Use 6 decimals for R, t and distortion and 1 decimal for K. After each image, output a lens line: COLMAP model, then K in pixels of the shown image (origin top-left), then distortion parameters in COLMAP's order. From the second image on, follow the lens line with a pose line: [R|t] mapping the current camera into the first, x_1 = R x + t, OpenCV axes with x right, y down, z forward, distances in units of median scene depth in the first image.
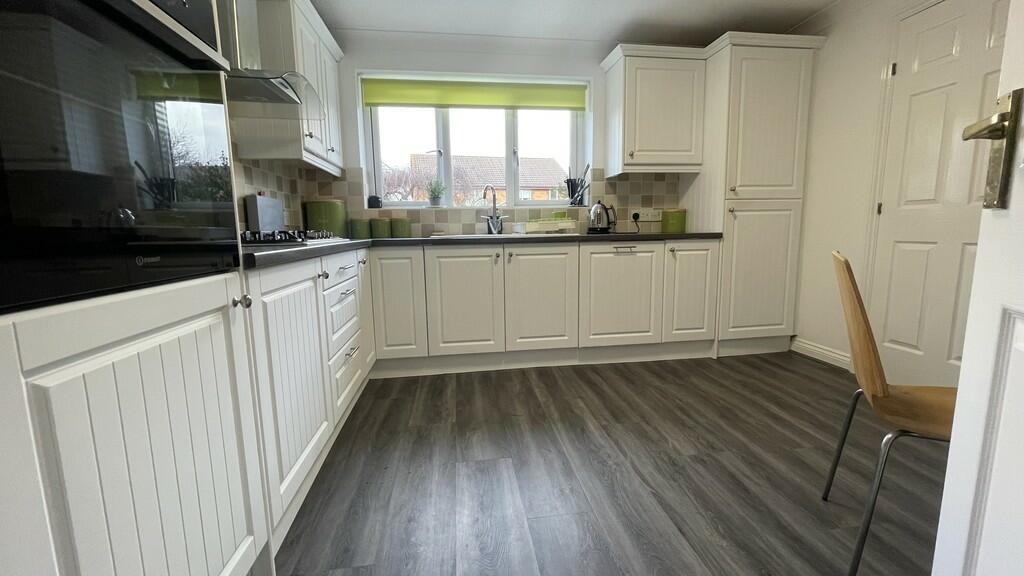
lens RADIAL K [[415.5, 0, 511.9], [0, 415.5, 285.6], [0, 0, 1]] dist [0.000443, -0.000035]
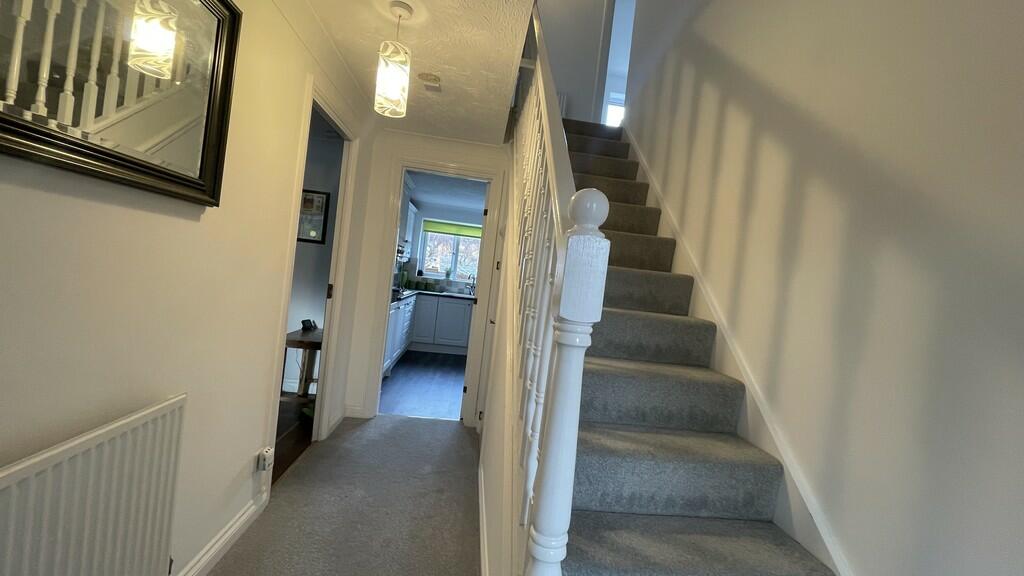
lens RADIAL K [[415.5, 0, 513.2], [0, 415.5, 286.9], [0, 0, 1]] dist [0.000443, -0.000035]
pose [[0.989750, 0.135447, -0.045272, 0.264444], [-0.140165, 0.982060, -0.126146, 0.077380], [0.027373, 0.131198, 0.990978, -1.155627]]
